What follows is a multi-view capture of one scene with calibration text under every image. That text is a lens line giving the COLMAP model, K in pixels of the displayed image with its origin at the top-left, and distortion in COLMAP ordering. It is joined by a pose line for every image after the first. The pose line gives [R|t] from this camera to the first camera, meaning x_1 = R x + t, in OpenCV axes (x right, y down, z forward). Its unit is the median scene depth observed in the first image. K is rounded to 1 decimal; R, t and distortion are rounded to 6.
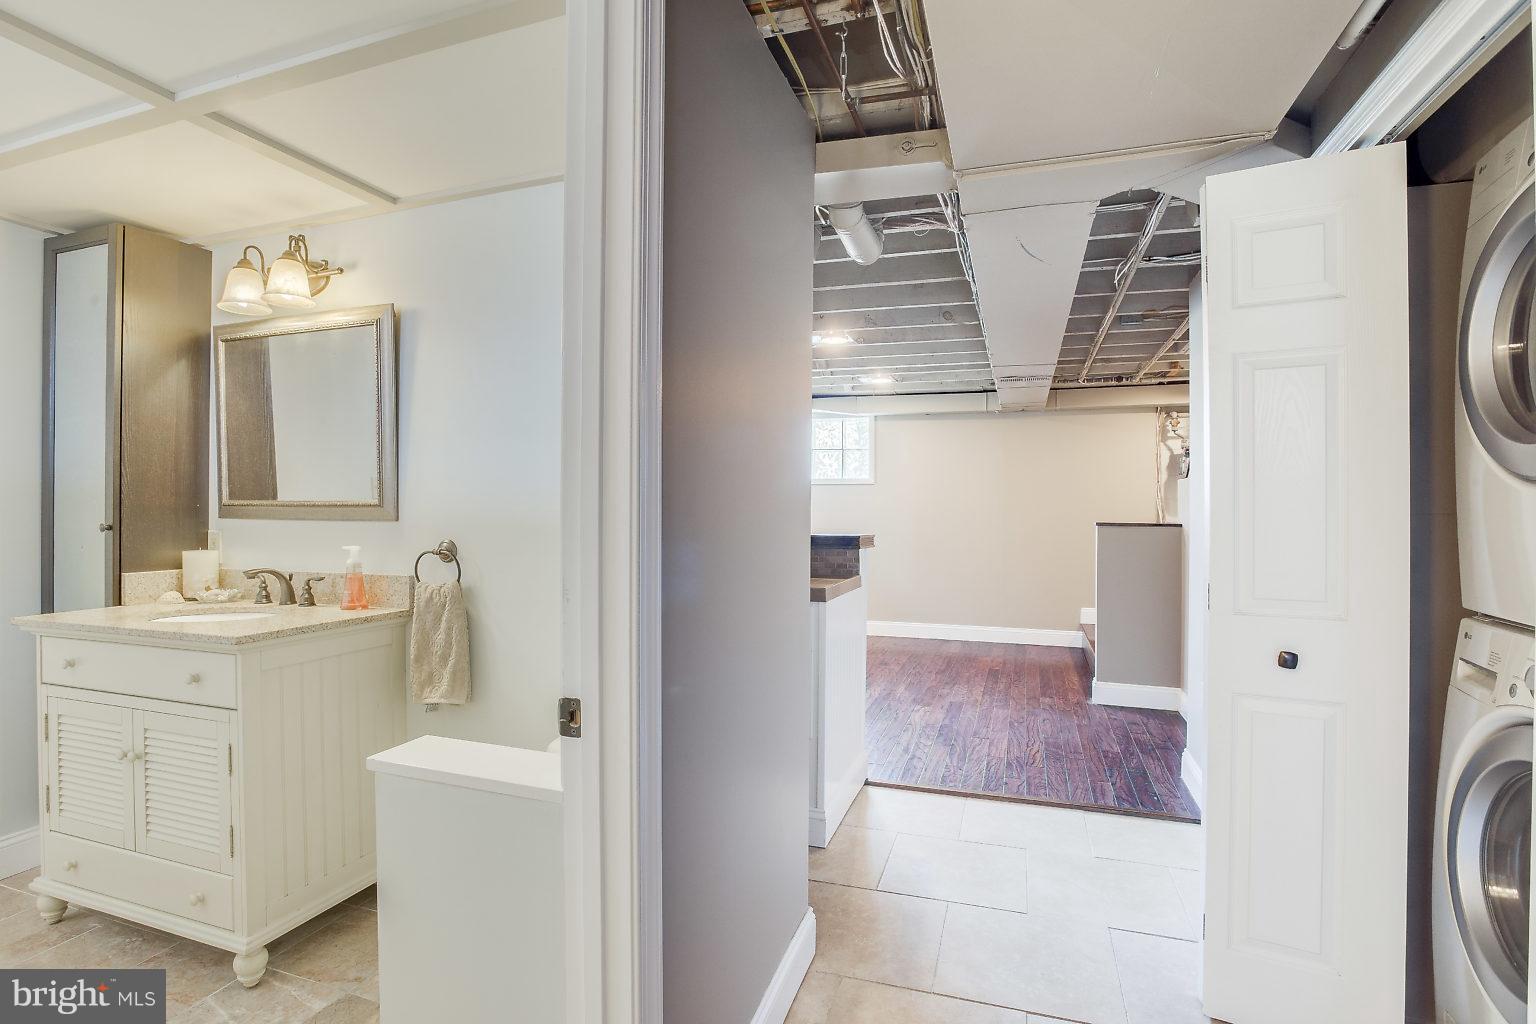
lens RADIAL K [[767.5, 0, 765.0], [0, 767.5, 515.1], [0, 0, 1]] dist [-0.052336, 0.017071]
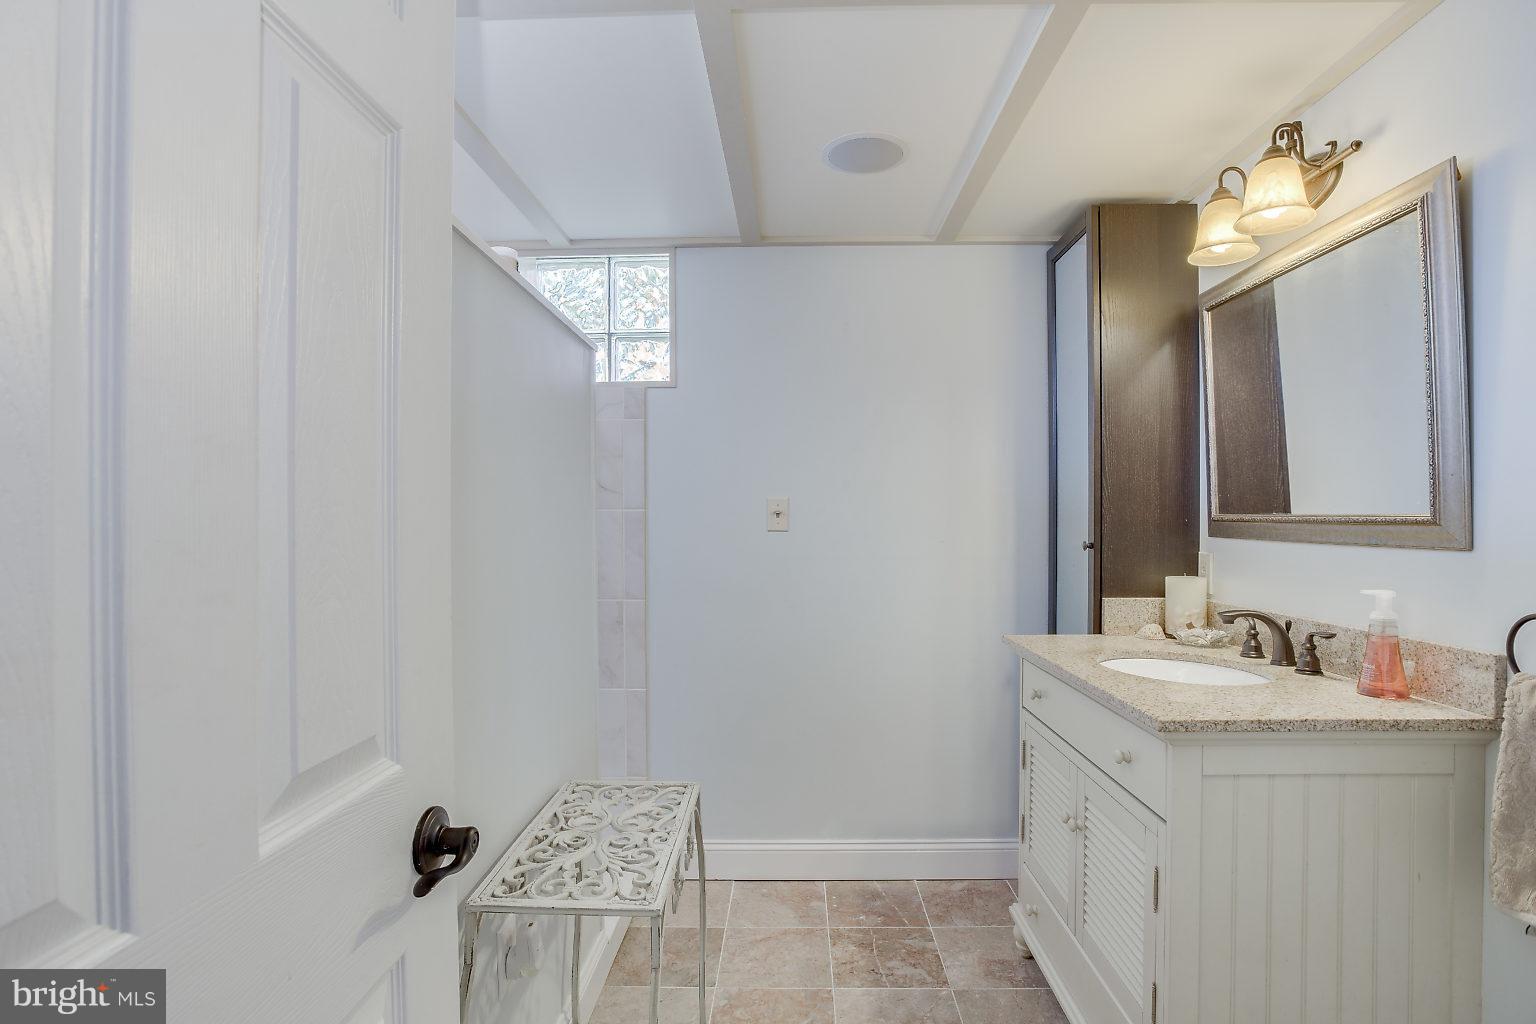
lens RADIAL K [[767.5, 0, 765.0], [0, 767.5, 515.1], [0, 0, 1]] dist [-0.052336, 0.017071]
pose [[0.307118, -0.004791, -0.951659, -0.126979], [-0.010334, 0.999912, -0.008369, -0.007961], [0.951615, 0.012405, 0.307042, 0.339640]]
